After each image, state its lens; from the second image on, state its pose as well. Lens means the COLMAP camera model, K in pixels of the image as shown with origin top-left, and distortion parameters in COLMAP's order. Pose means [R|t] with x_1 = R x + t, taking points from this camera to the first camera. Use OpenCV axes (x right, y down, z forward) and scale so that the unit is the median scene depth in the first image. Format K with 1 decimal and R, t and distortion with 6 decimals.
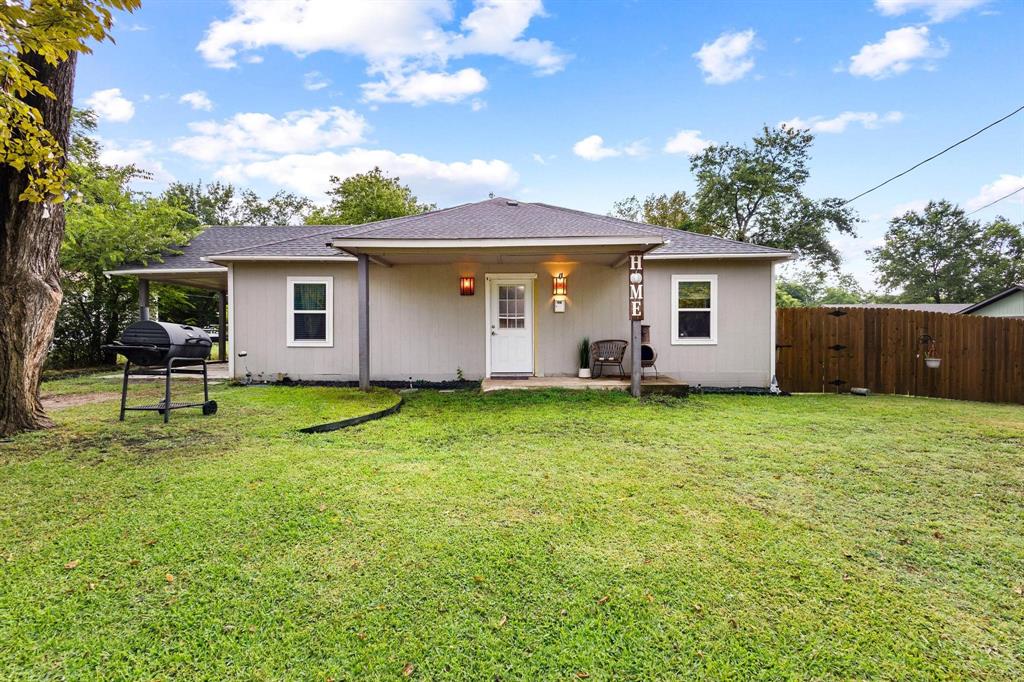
lens RADIAL K [[468.5, 0, 511.5], [0, 468.5, 337.2], [0, 0, 1]] dist [0.004454, -0.000011]
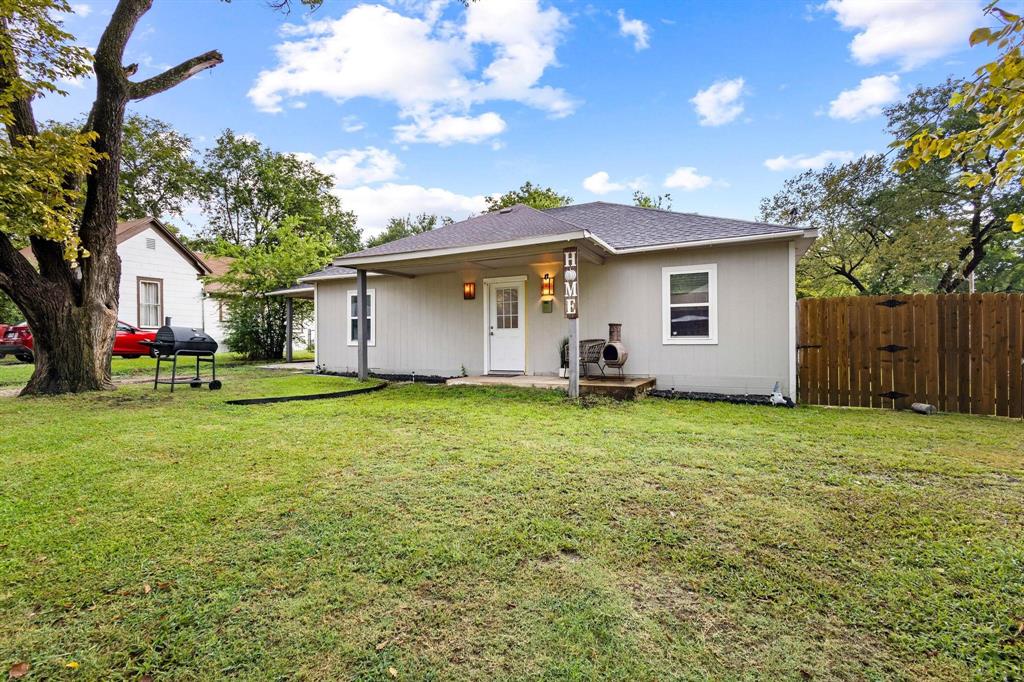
lens RADIAL K [[468.5, 0, 511.5], [0, 468.5, 337.2], [0, 0, 1]] dist [0.004454, -0.000011]
pose [[0.898105, -0.005666, -0.439744, 0.477932], [0.002042, 0.999960, -0.008715, 0.009364], [0.439776, 0.006929, 0.898081, 0.056221]]
